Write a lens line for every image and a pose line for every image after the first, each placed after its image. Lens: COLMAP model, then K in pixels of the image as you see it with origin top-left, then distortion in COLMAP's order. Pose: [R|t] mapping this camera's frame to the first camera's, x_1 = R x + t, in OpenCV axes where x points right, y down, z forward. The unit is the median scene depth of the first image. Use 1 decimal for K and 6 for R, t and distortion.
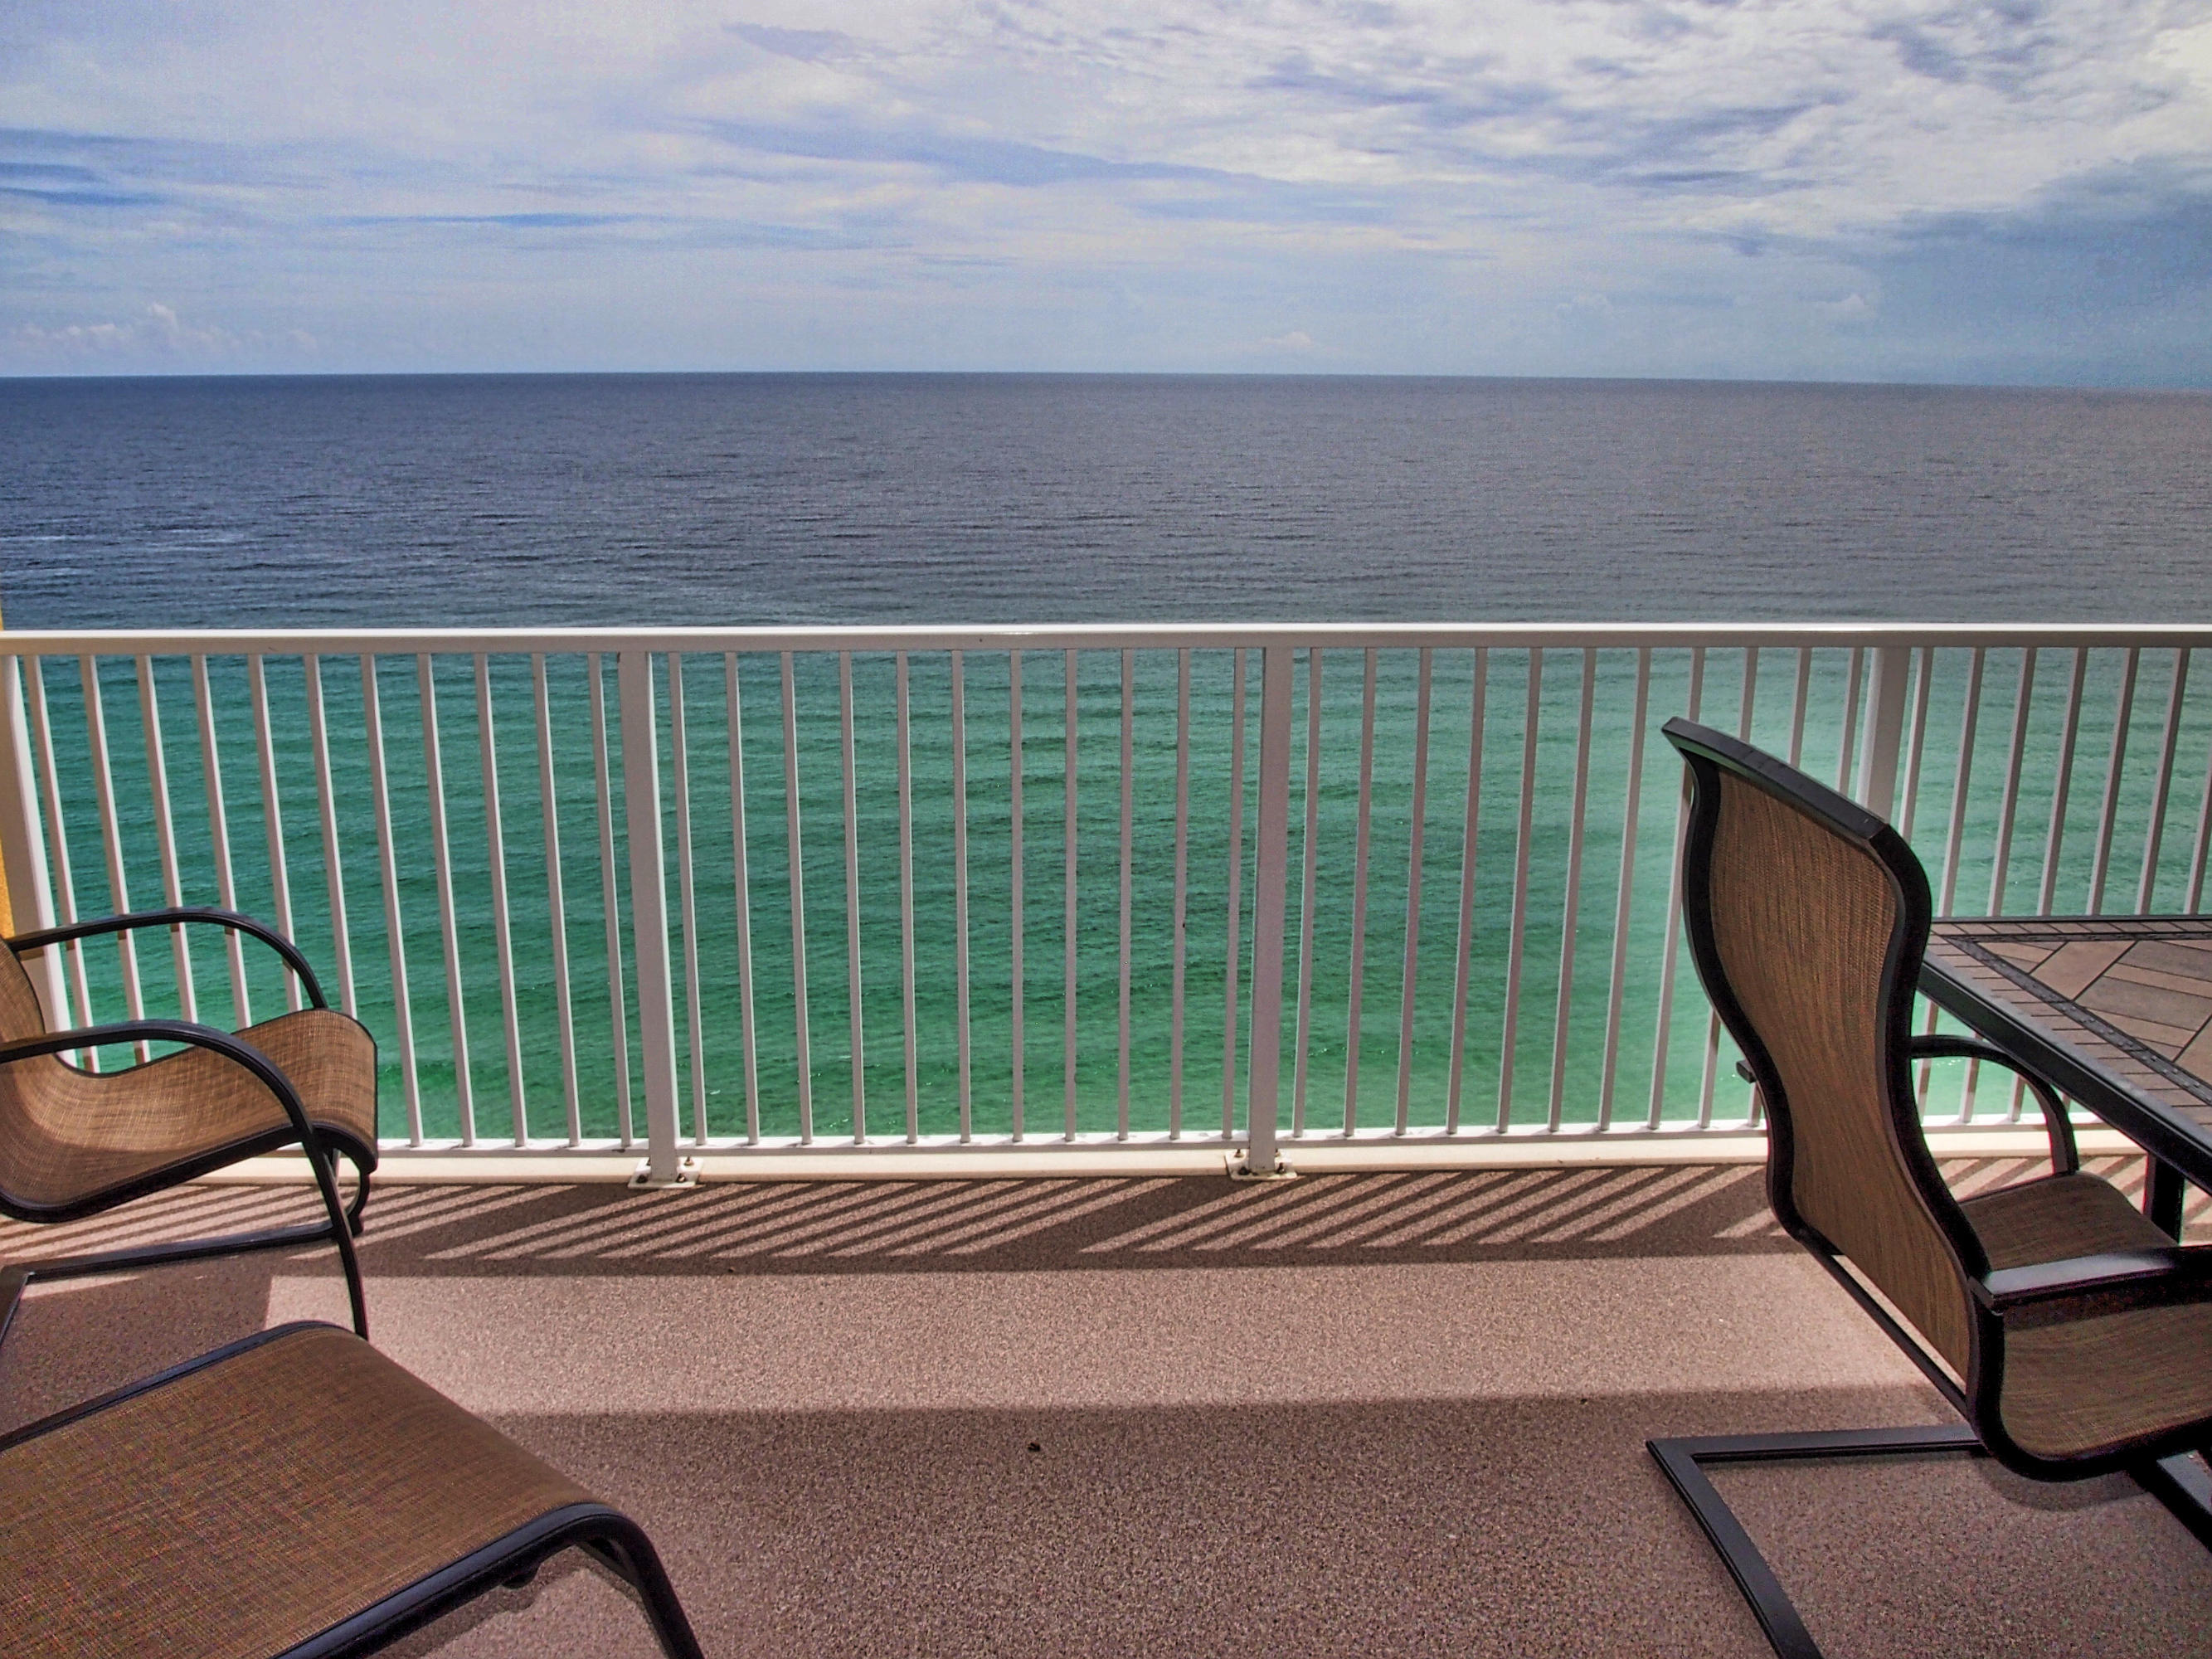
lens RADIAL K [[1828.7, 0, 1106.6], [0, 1828.7, 970.3], [0, 0, 1]] dist [-0.044886, 0.018740]
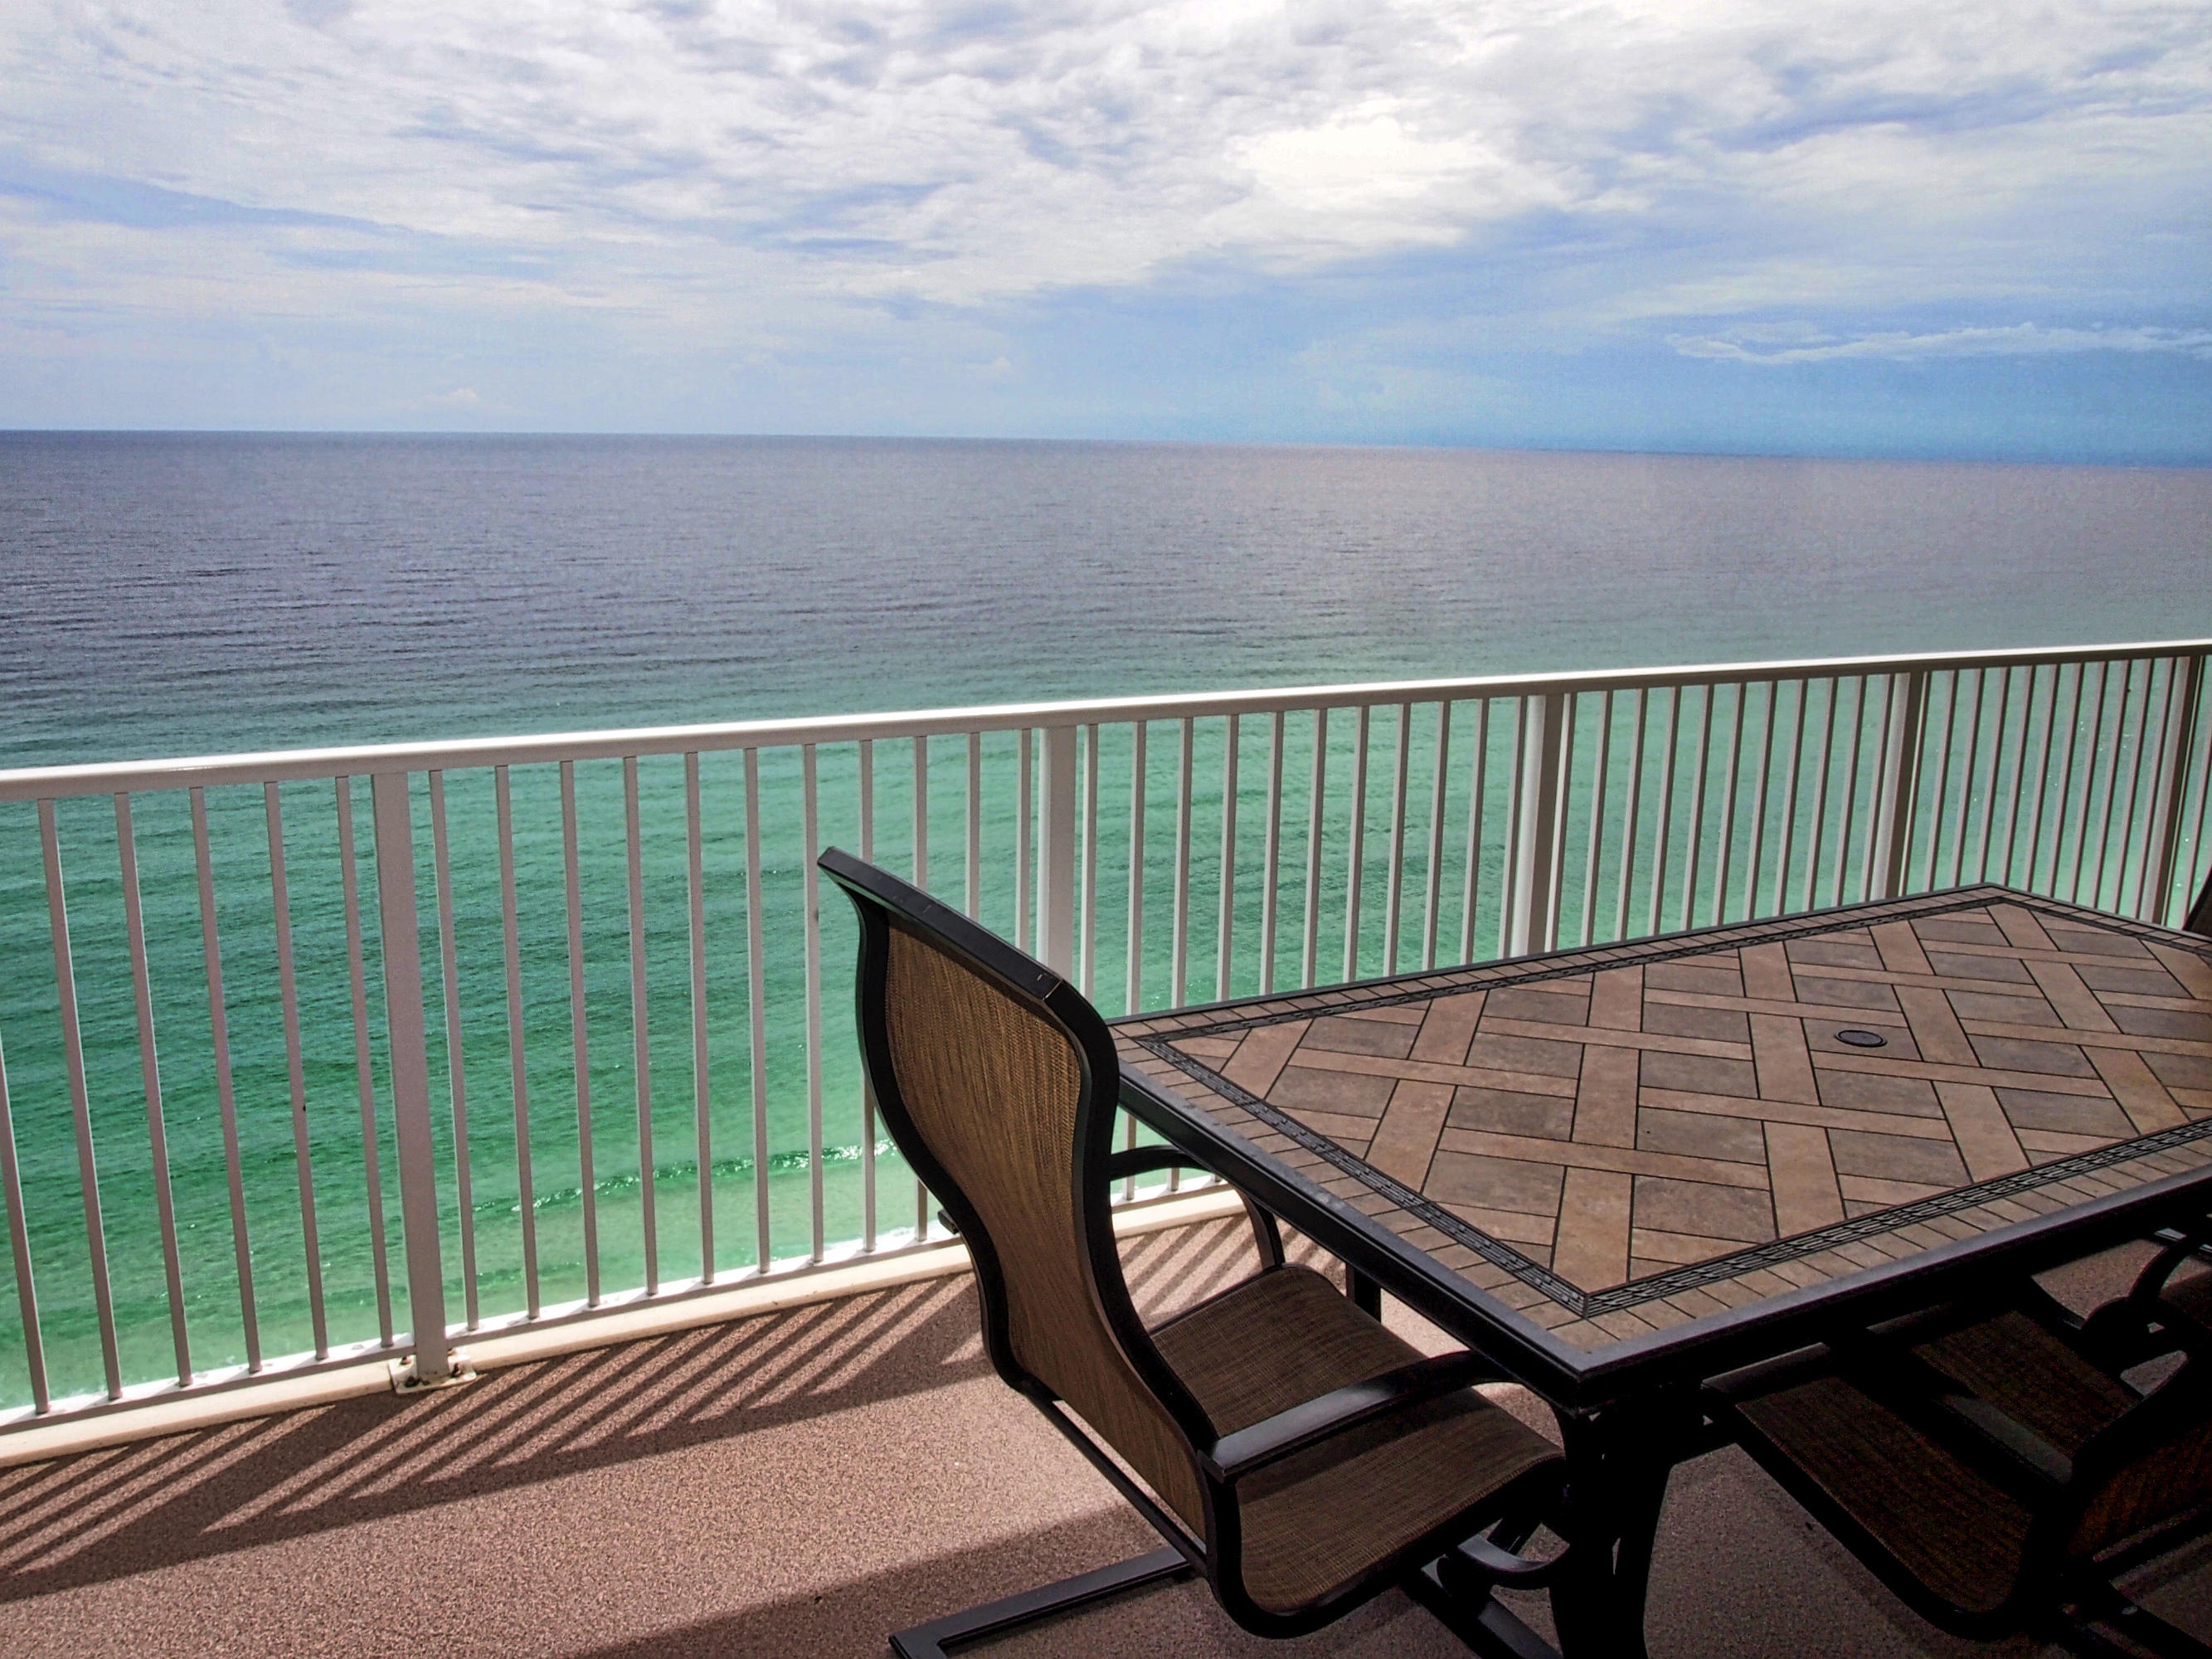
lens RADIAL K [[1788.2, 0, 1012.2], [0, 1788.2, 984.3], [0, 0, 1]] dist [-0.091710, 0.071270]
pose [[0.930294, -0.096827, 0.353804, 0.063430], [0.100795, 0.994881, 0.007242, -0.053639], [-0.352694, 0.028925, 0.935292, 0.124941]]
